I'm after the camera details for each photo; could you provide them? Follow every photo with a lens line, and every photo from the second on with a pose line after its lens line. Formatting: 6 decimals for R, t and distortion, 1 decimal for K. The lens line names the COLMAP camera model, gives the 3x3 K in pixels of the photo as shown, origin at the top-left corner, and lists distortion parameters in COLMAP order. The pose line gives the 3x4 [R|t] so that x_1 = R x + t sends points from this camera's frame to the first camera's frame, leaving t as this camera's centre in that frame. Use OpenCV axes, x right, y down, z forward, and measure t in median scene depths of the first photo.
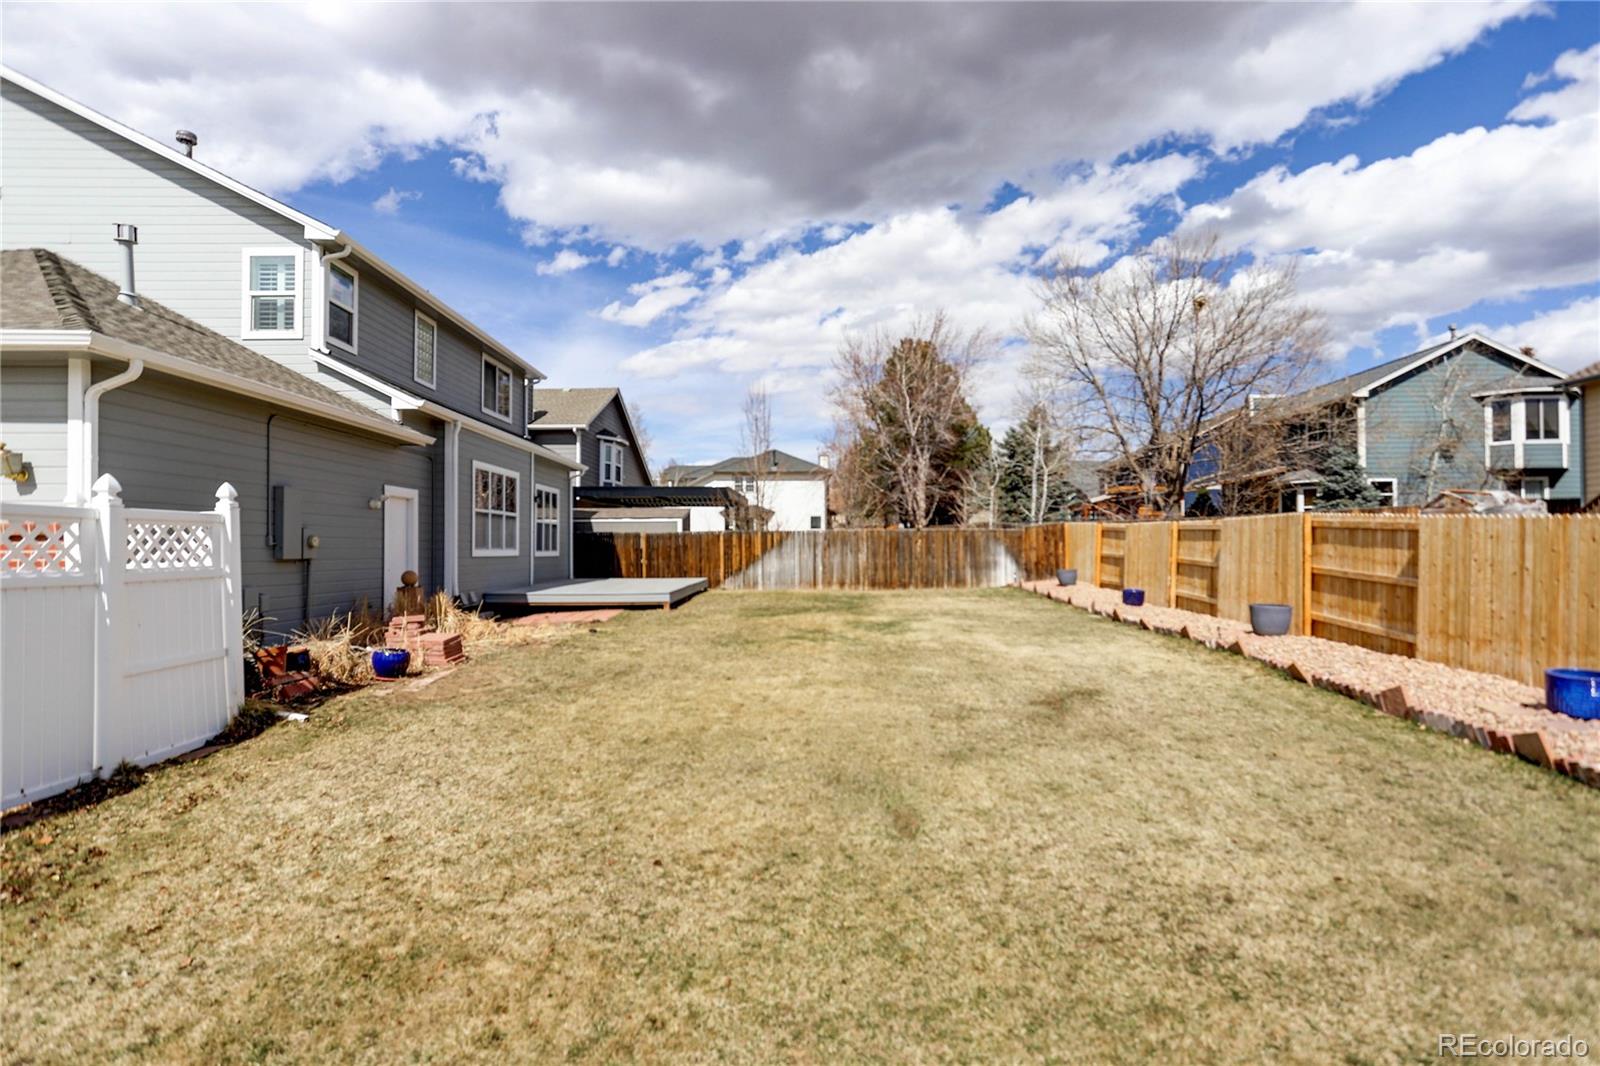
lens RADIAL K [[782.8, 0, 801.1], [0, 782.8, 541.6], [0, 0, 1]] dist [-0.020235, 0.002885]
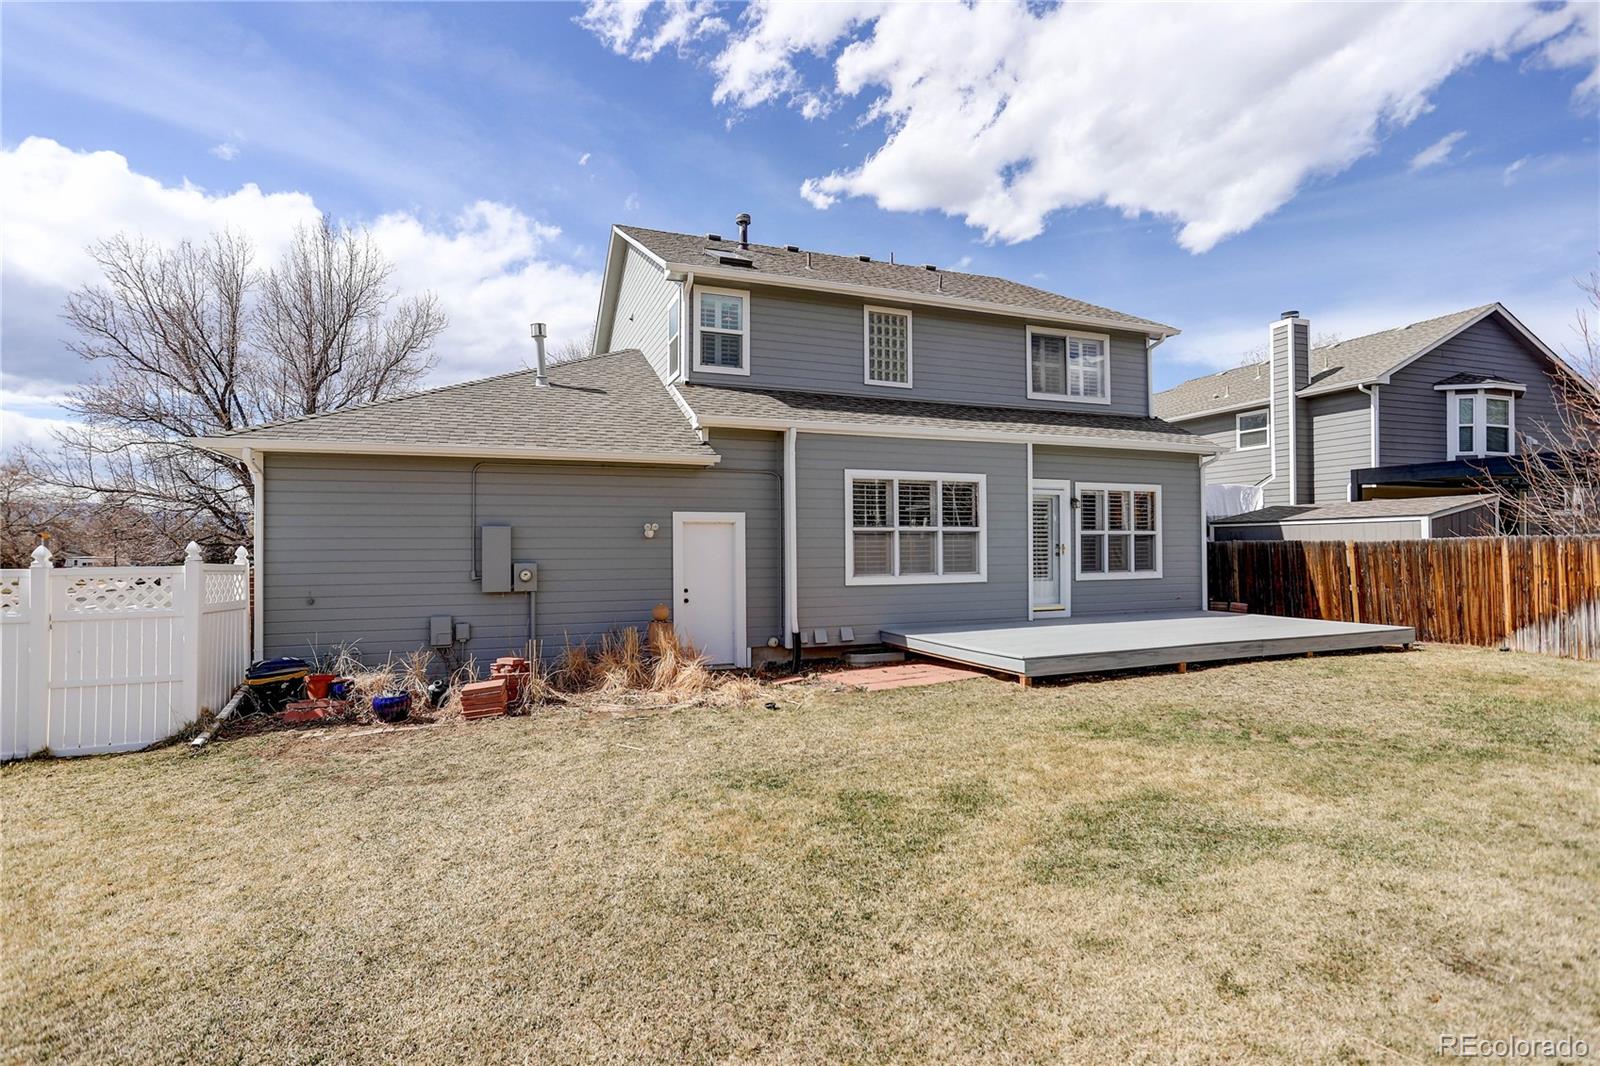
lens RADIAL K [[782.8, 0, 800.5], [0, 782.8, 534.2], [0, 0, 1]] dist [-0.020235, 0.002885]
pose [[0.381167, -0.016881, -0.924352, 0.195328], [0.013228, 0.999831, -0.012804, -0.014955], [0.924411, -0.007347, 0.381326, 0.373367]]
